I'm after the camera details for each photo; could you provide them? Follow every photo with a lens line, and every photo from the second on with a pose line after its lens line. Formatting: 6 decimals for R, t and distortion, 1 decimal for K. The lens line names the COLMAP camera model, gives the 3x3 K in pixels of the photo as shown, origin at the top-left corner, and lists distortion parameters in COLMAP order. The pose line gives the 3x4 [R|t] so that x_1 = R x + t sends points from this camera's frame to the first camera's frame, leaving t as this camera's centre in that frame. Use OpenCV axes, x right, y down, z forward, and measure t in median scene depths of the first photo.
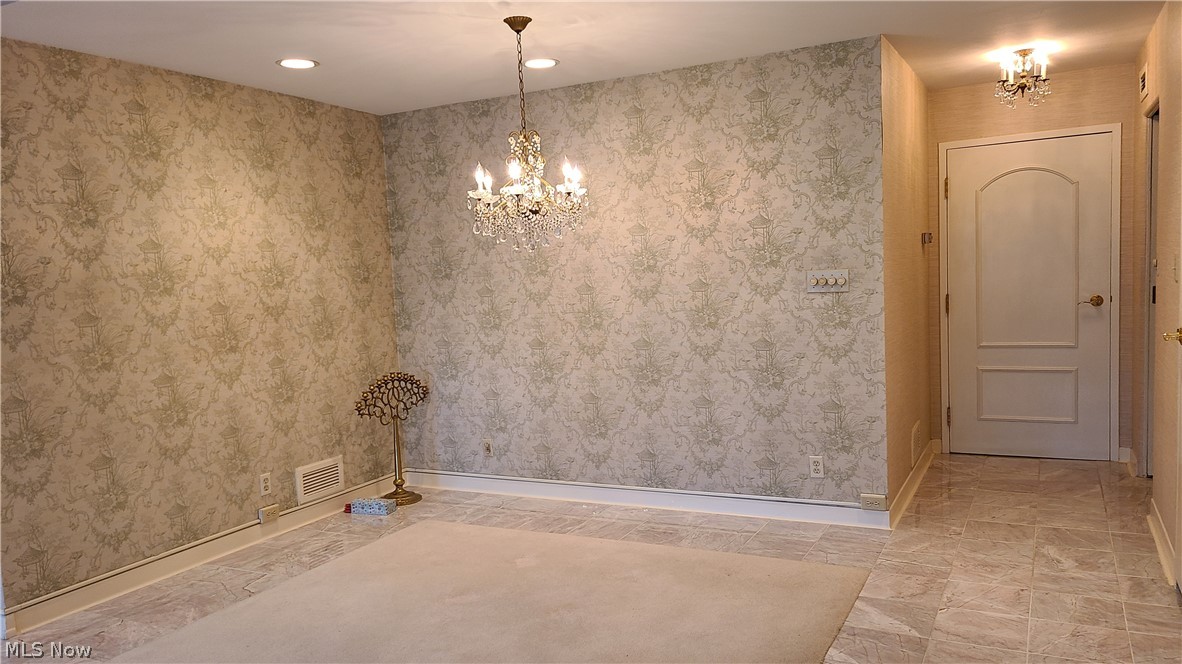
lens RADIAL K [[873.9, 0, 591.3], [0, 873.9, 336.1], [0, 0, 1]] dist [0.052087, -0.006943]
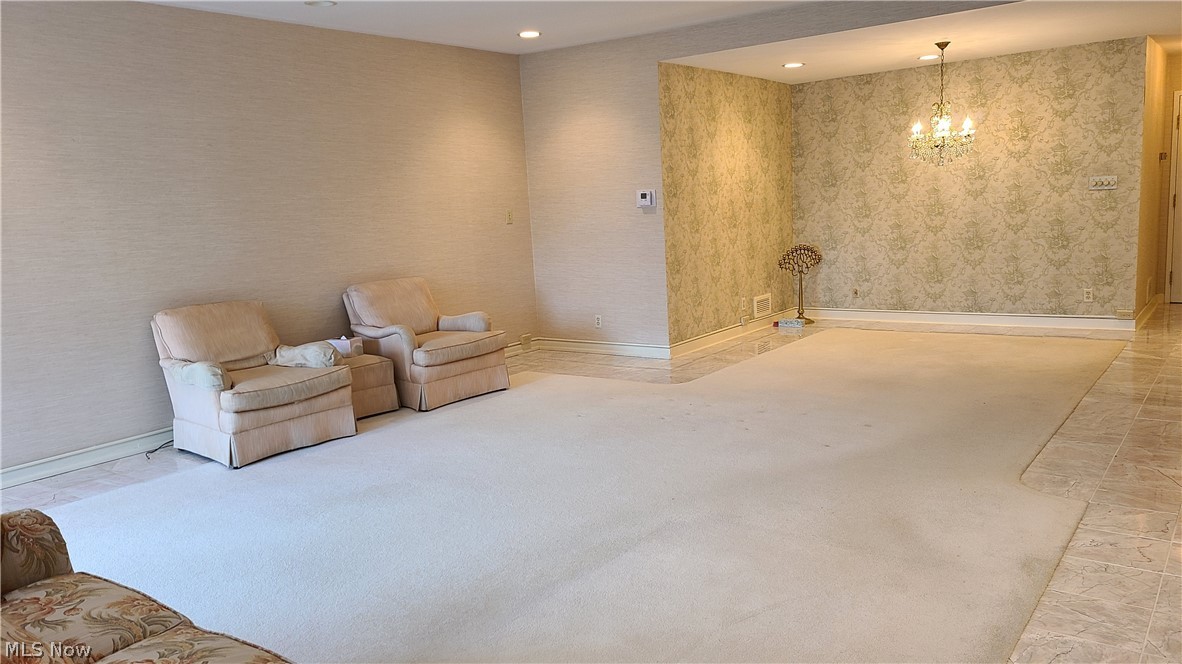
lens RADIAL K [[896.3, 0, 589.7], [0, 896.3, 328.8], [0, 0, 1]] dist [0.078896, -0.068451]
pose [[0.987923, 0.018500, -0.153837, -0.402658], [-0.007653, 0.997461, 0.070806, 0.094181], [0.154756, -0.068773, 0.985556, -0.842288]]
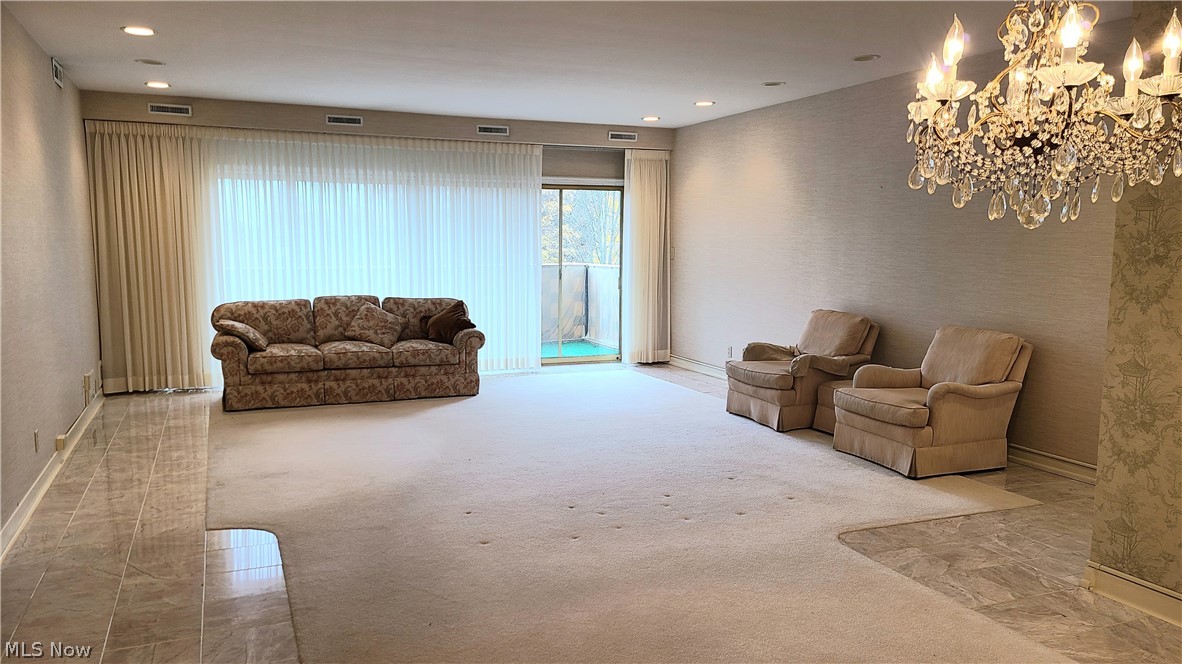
lens RADIAL K [[873.9, 0, 591.3], [0, 873.9, 336.1], [0, 0, 1]] dist [0.052087, -0.006943]
pose [[-0.634467, 0.131531, -0.761677, 0.347566], [-0.041067, 0.978287, 0.203145, -0.099562], [0.771858, 0.160169, -0.615289, 0.890235]]
